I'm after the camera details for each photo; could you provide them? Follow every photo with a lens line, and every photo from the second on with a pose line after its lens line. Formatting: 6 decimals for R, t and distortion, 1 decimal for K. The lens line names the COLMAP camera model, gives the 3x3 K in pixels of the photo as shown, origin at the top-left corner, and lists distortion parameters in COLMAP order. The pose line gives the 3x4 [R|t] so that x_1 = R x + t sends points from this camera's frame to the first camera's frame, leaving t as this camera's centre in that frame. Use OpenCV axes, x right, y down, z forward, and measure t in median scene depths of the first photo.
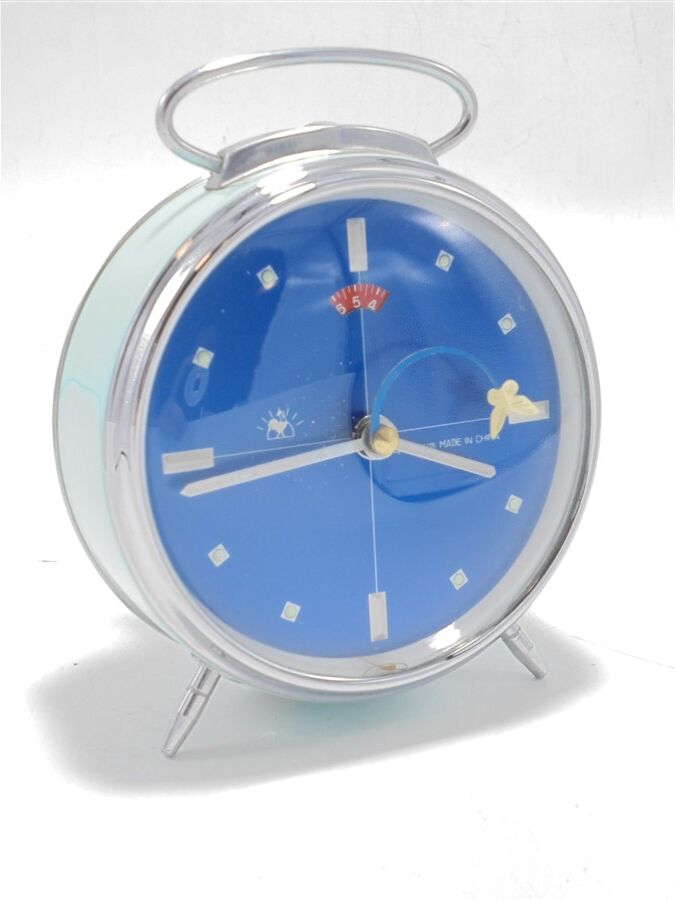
lens RADIAL K [[1472.2, 0, 332.7], [0, 1472.2, 449.5], [0, 0, 1]] dist [0.077338, 0.000000]
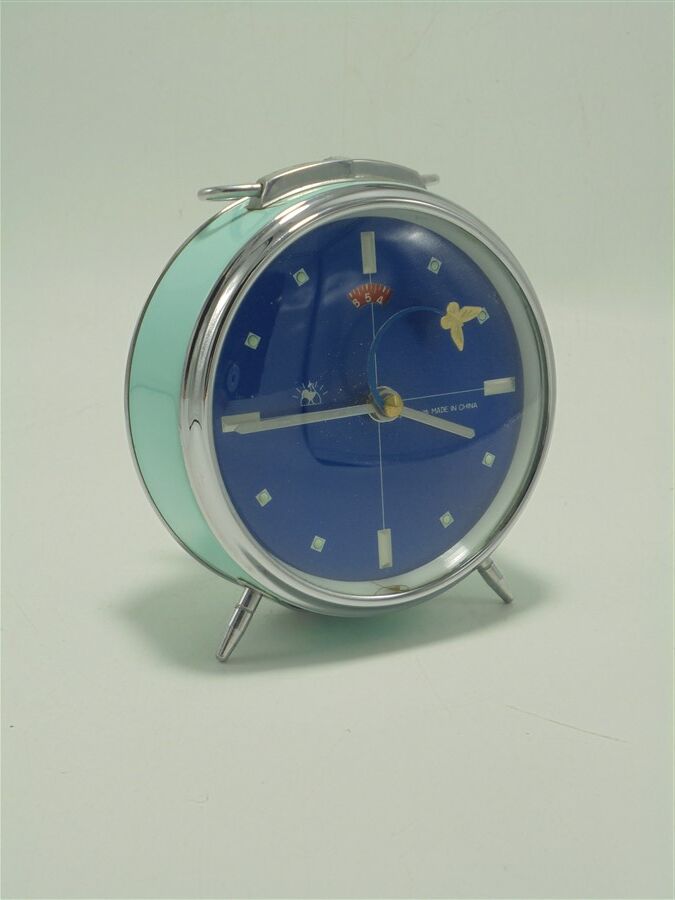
lens RADIAL K [[1472.2, 0, 340.3], [0, 1472.2, 430.4], [0, 0, 1]] dist [0.077338, 0.000000]
pose [[0.997053, -0.010336, 0.076020, -0.103932], [0.012699, 0.999449, -0.030676, 0.051989], [-0.075661, 0.031551, 0.996634, -0.255675]]
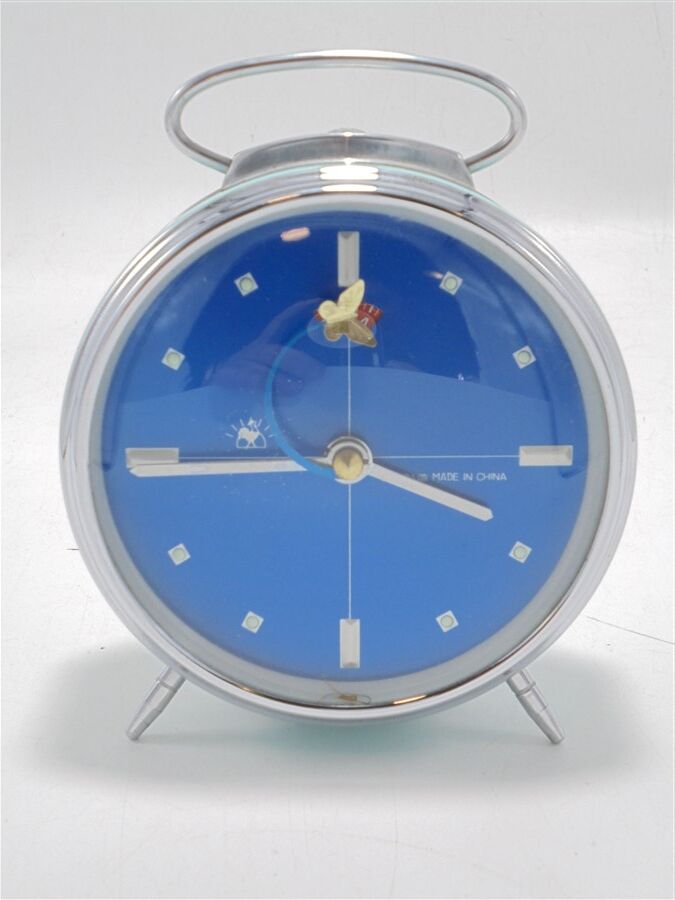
lens RADIAL K [[1472.2, 0, 332.7], [0, 1472.2, 461.7], [0, 0, 1]] dist [0.077338, 0.000000]
pose [[0.899888, 0.137199, -0.413979, 0.415963], [-0.125619, 0.990541, 0.055215, -0.058709], [0.417639, 0.002316, 0.908610, 0.117947]]
